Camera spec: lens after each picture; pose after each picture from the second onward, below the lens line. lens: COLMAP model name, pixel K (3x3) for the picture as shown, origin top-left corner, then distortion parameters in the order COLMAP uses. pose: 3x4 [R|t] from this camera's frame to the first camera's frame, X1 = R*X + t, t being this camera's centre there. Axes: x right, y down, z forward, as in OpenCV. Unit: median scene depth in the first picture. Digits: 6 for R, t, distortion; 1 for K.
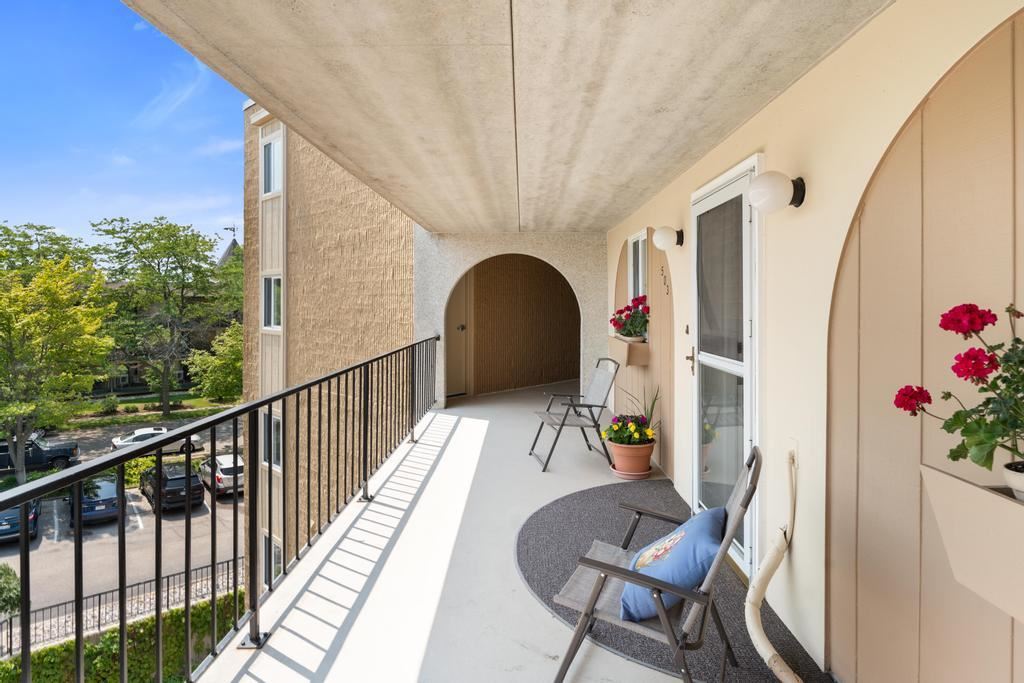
lens RADIAL K [[560.4, 0, 511.9], [0, 560.4, 304.4], [0, 0, 1]] dist [-0.000023, -0.000014]
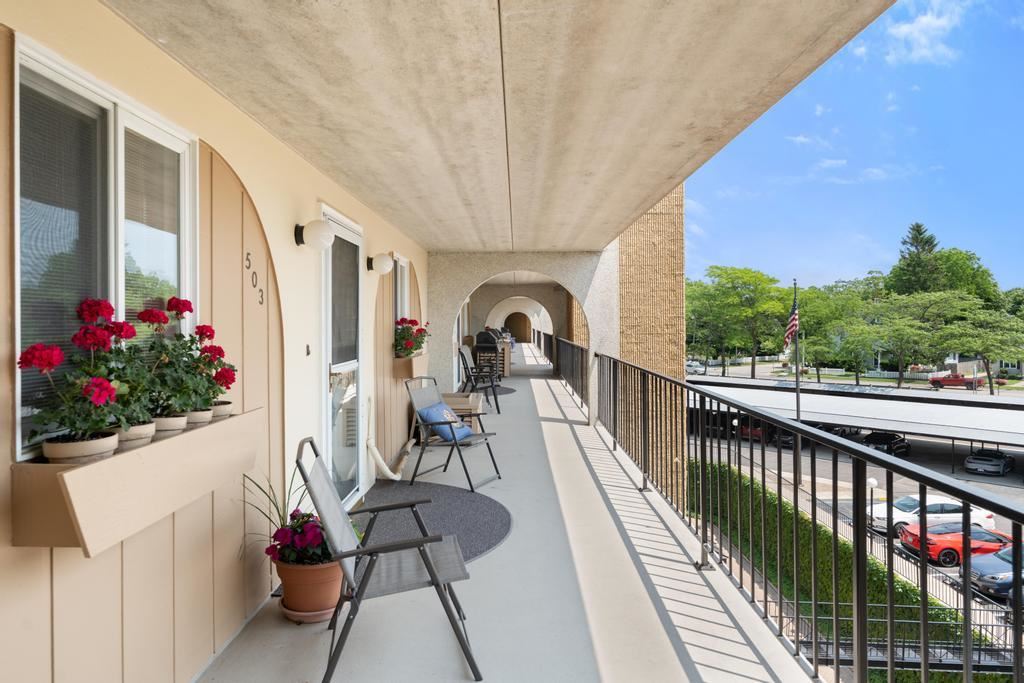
lens RADIAL K [[669.3, 0, 513.2], [0, 669.3, 317.2], [0, 0, 1]] dist [-0.000385, 0.000015]
pose [[-0.999892, 0.006285, -0.013284, 0.015932], [0.006301, 0.999980, -0.001128, -0.001161], [0.013276, -0.001211, -0.999911, 1.964452]]
